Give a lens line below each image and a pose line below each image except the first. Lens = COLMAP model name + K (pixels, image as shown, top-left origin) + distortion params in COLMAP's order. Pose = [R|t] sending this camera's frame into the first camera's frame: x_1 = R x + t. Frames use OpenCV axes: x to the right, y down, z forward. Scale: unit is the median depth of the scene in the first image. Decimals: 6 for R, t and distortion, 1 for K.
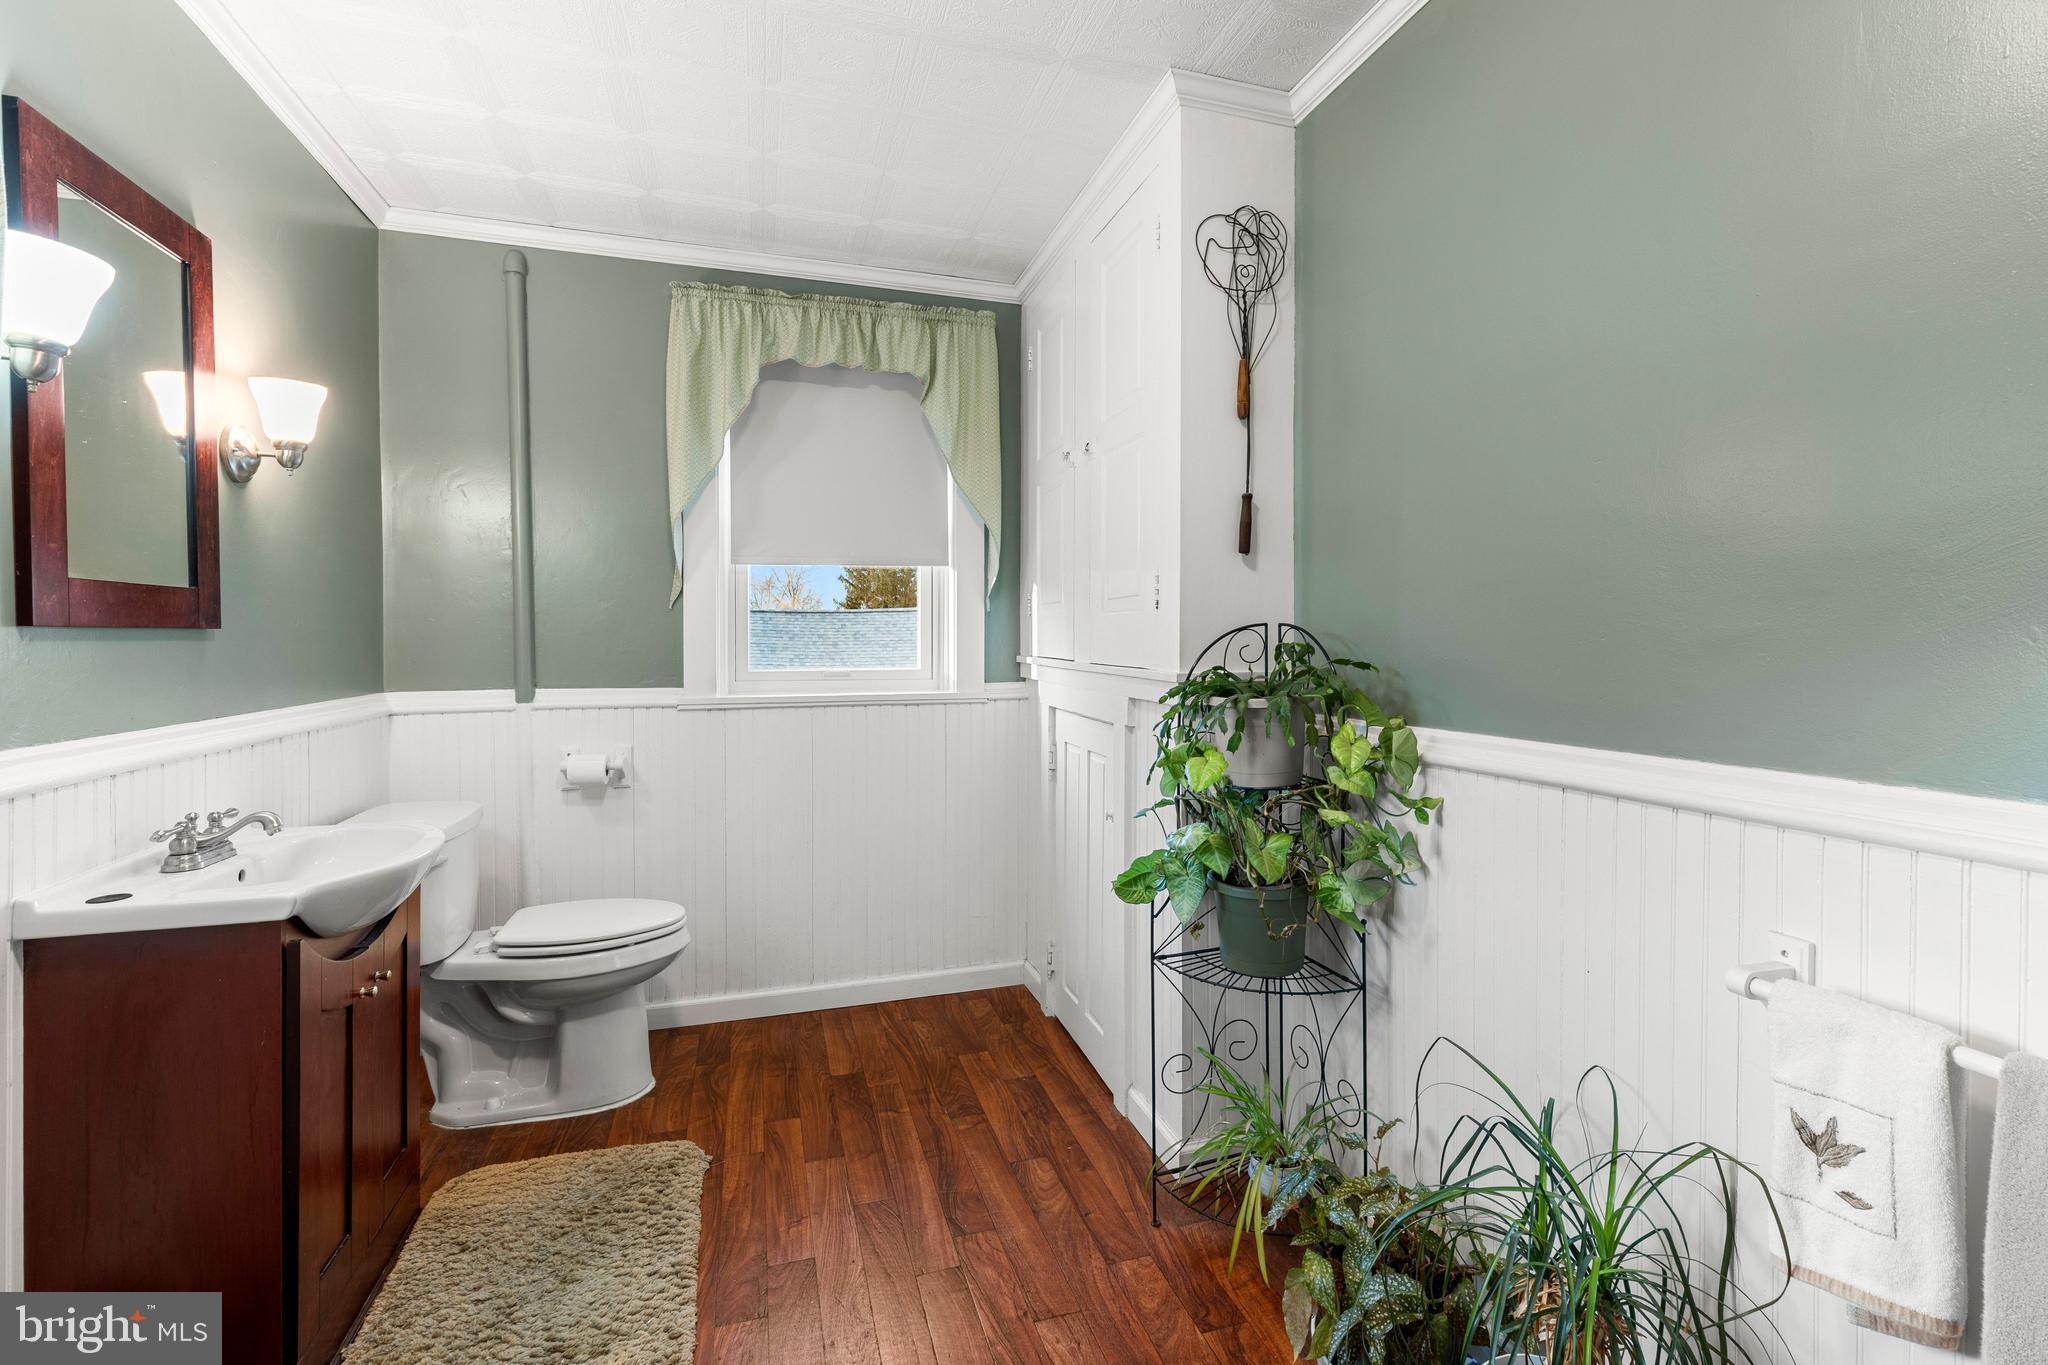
lens RADIAL K [[927.6, 0, 1022.2], [0, 927.6, 654.9], [0, 0, 1]] dist [0.002526, -0.000613]
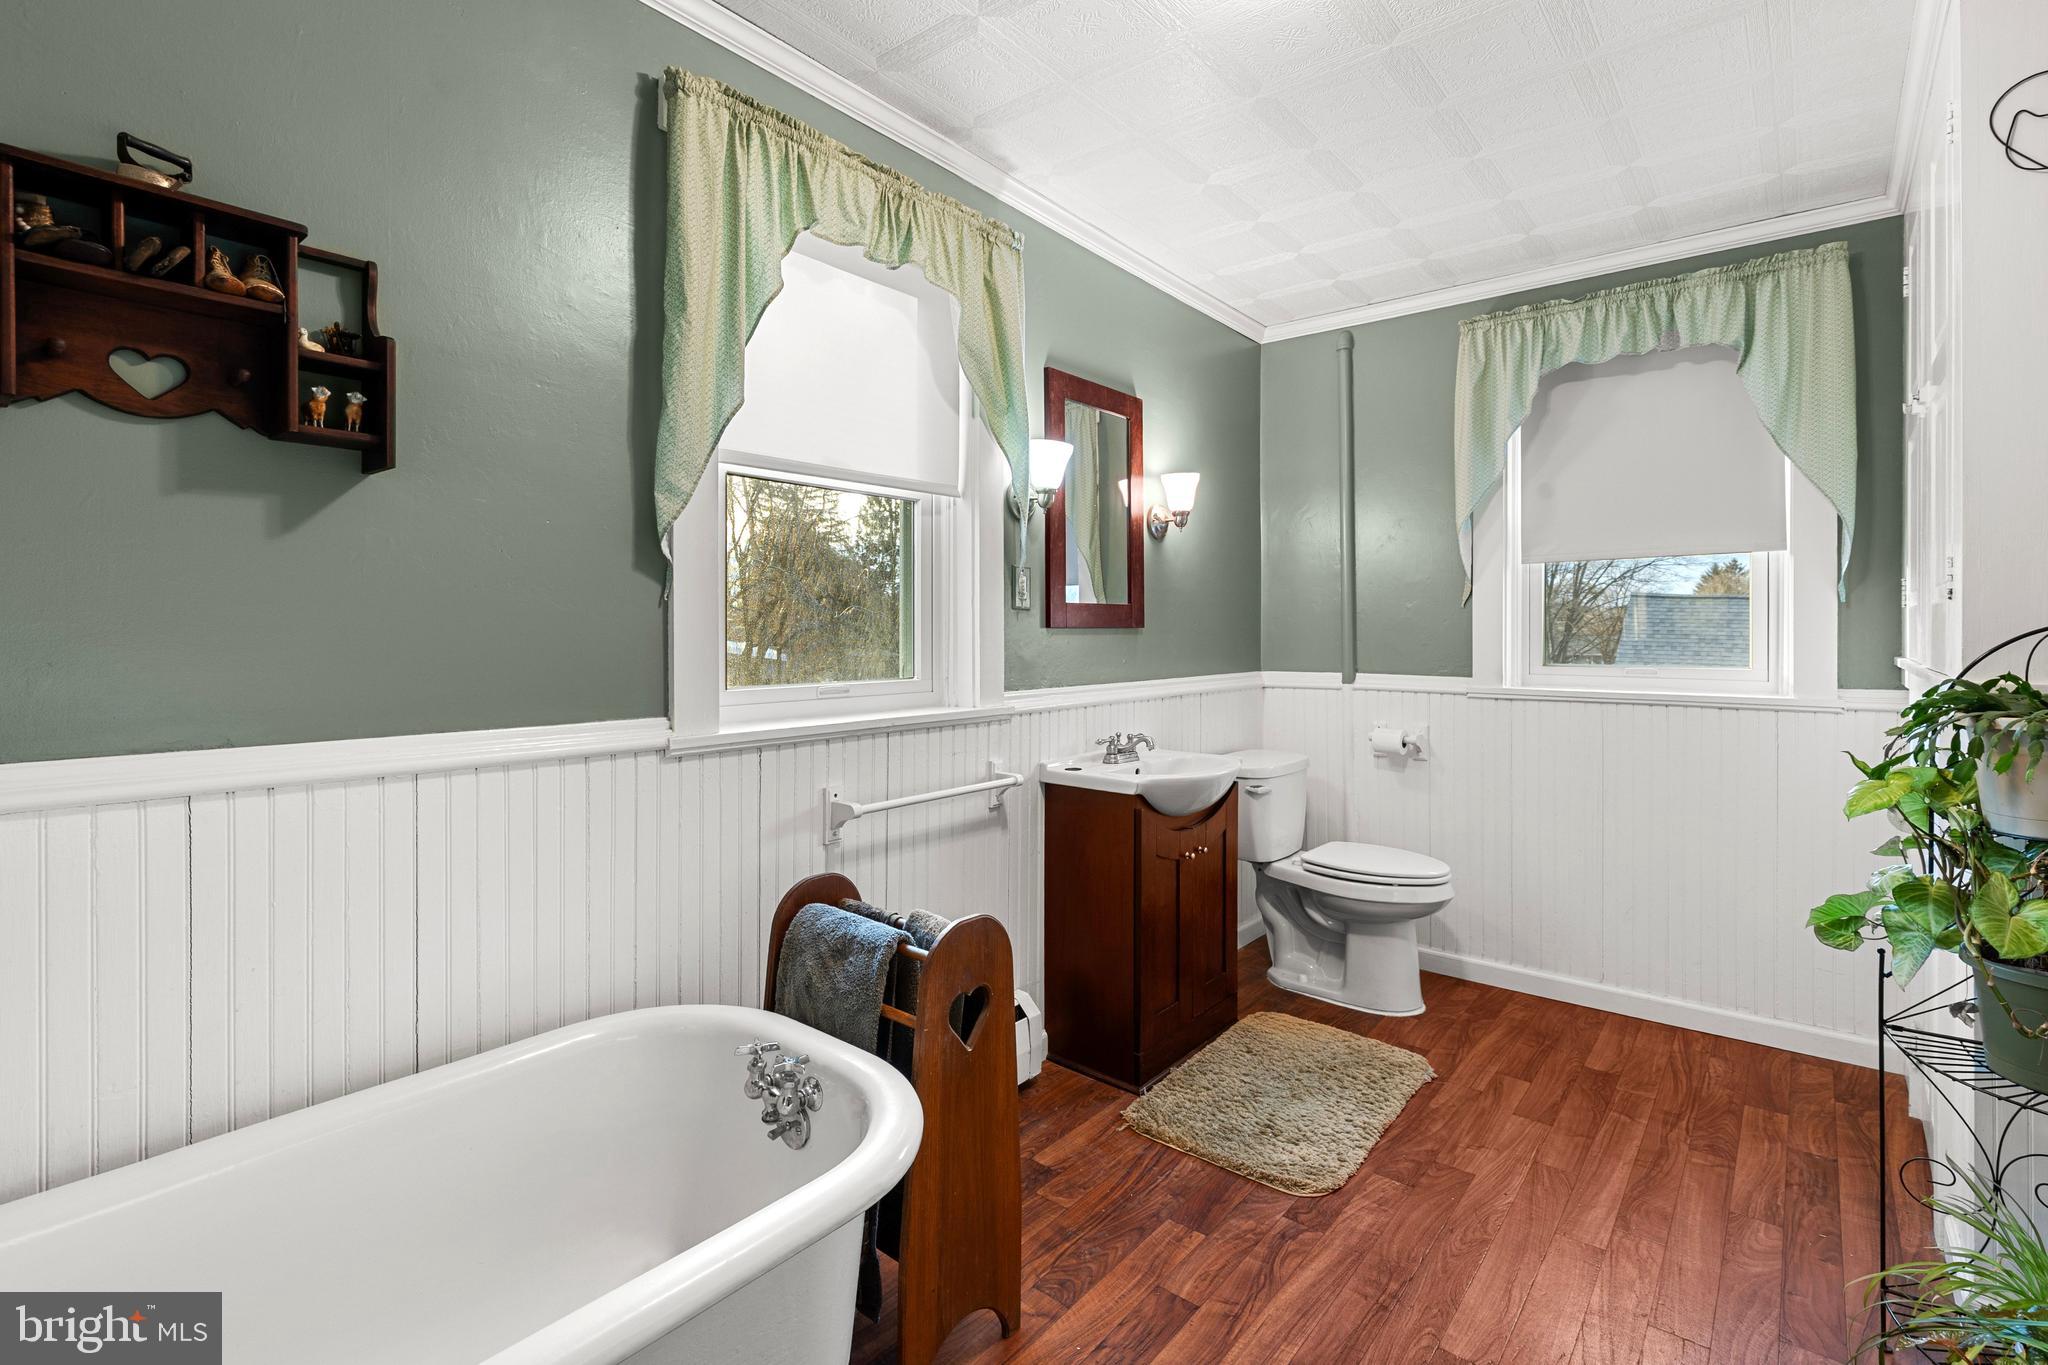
lens RADIAL K [[927.6, 0, 1022.2], [0, 927.6, 654.9], [0, 0, 1]] dist [0.002526, -0.000613]
pose [[0.540046, 0.023877, -0.841296, 0.328707], [-0.016792, 0.999704, 0.017594, -0.003304], [0.841468, 0.004625, 0.540288, -0.072488]]
